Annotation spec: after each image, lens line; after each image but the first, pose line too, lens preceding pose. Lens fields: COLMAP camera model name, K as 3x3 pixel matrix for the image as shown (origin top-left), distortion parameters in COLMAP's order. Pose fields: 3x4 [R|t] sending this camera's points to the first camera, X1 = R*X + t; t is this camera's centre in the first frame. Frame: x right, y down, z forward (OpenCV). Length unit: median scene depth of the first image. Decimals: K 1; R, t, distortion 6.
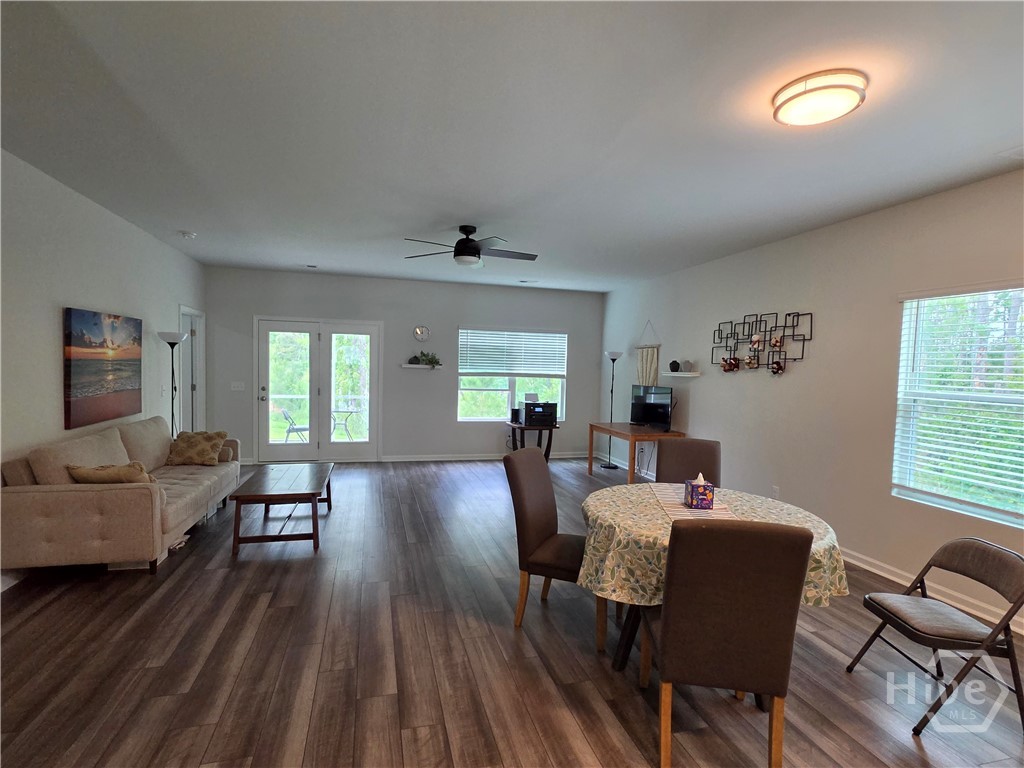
lens RADIAL K [[501.7, 0, 504.1], [0, 501.7, 391.0], [0, 0, 1]] dist [0.000593, 0.000144]
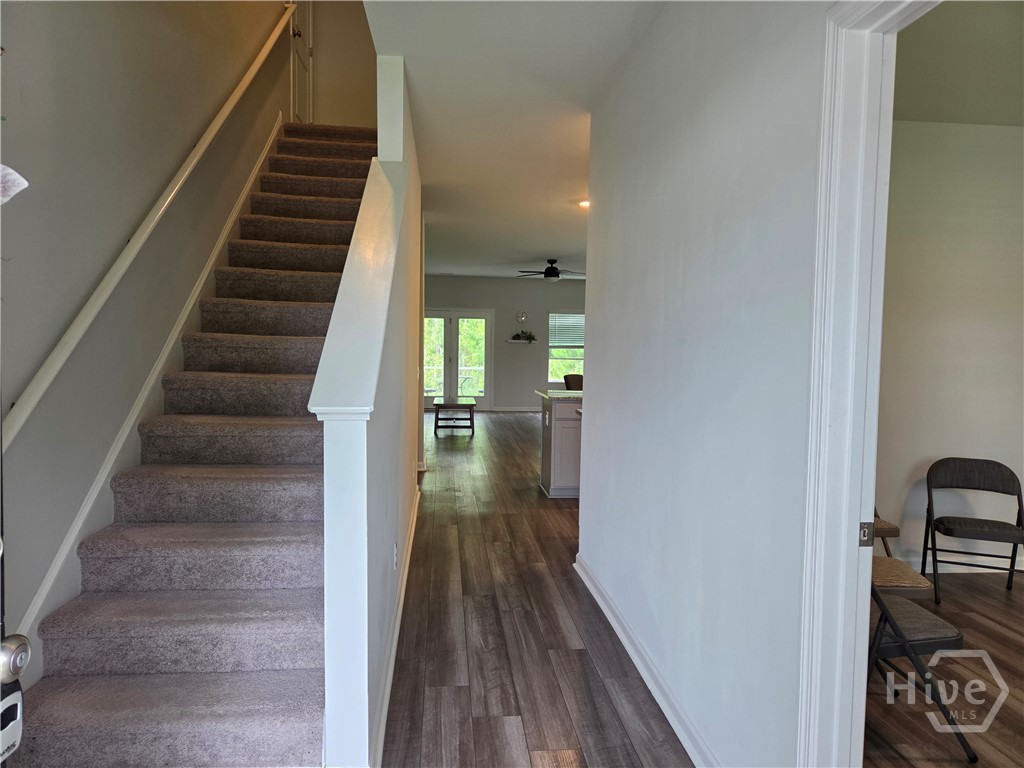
lens RADIAL K [[680.0, 0, 528.0], [0, 680.0, 378.4], [0, 0, 1]] dist [0.002611, -0.006647]
pose [[0.991266, -0.000982, -0.131872, 0.131164], [0.000441, 0.999991, -0.004131, 0.080861], [0.131875, 0.004036, 0.991258, -1.137245]]
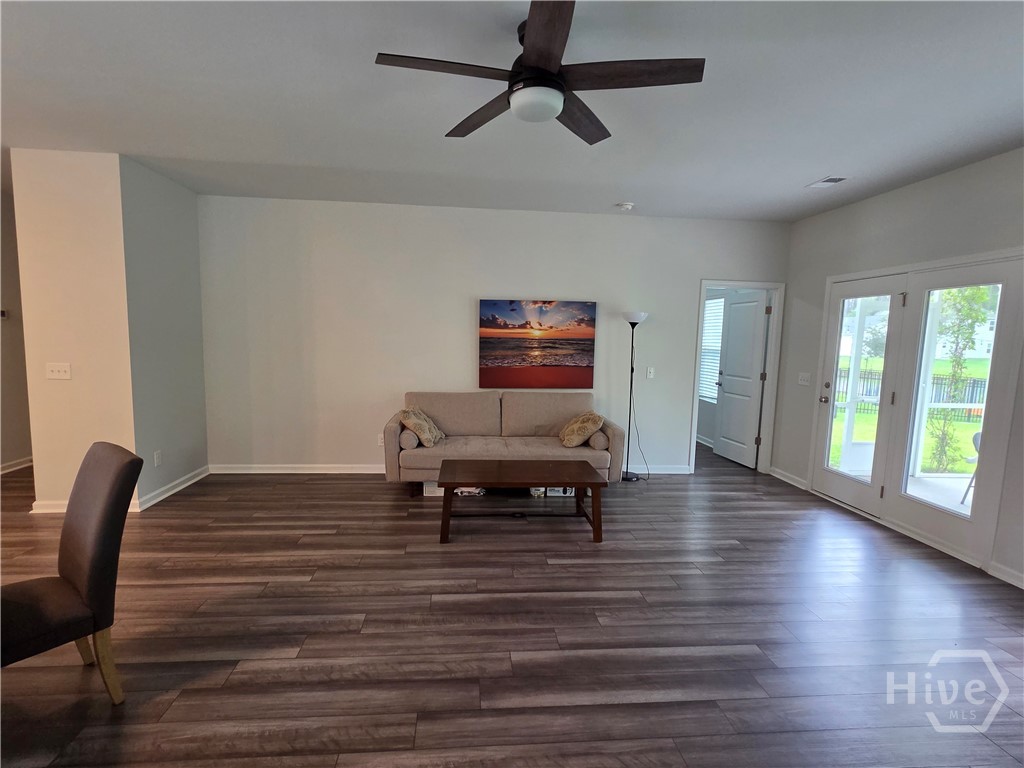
lens RADIAL K [[501.7, 0, 504.1], [0, 501.7, 391.0], [0, 0, 1]] dist [0.000593, 0.000144]
pose [[-0.167120, 0.081547, -0.982558, 0.343152], [-0.076351, 0.992511, 0.095360, -0.037317], [0.982976, 0.090956, -0.159642, 0.908250]]
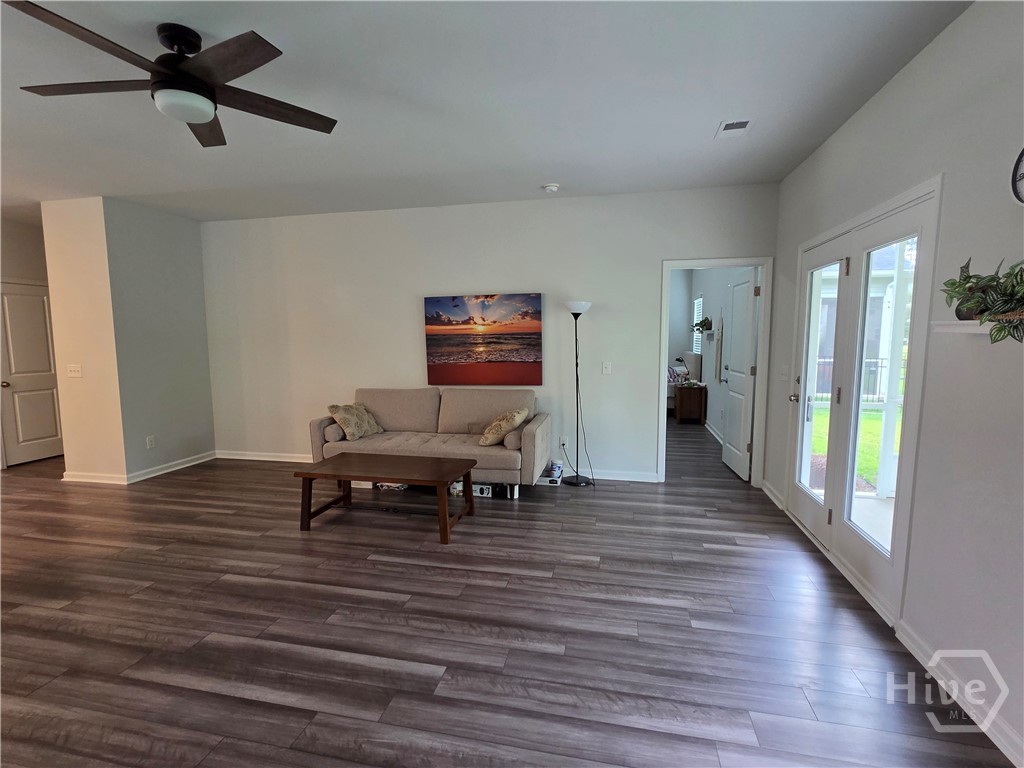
lens RADIAL K [[501.7, 0, 504.1], [0, 501.7, 391.0], [0, 0, 1]] dist [0.000593, 0.000144]
pose [[-0.460543, 0.077948, -0.884209, 0.195760], [-0.046496, 0.992651, 0.111725, -0.051589], [0.886419, 0.092566, -0.453534, 1.285833]]
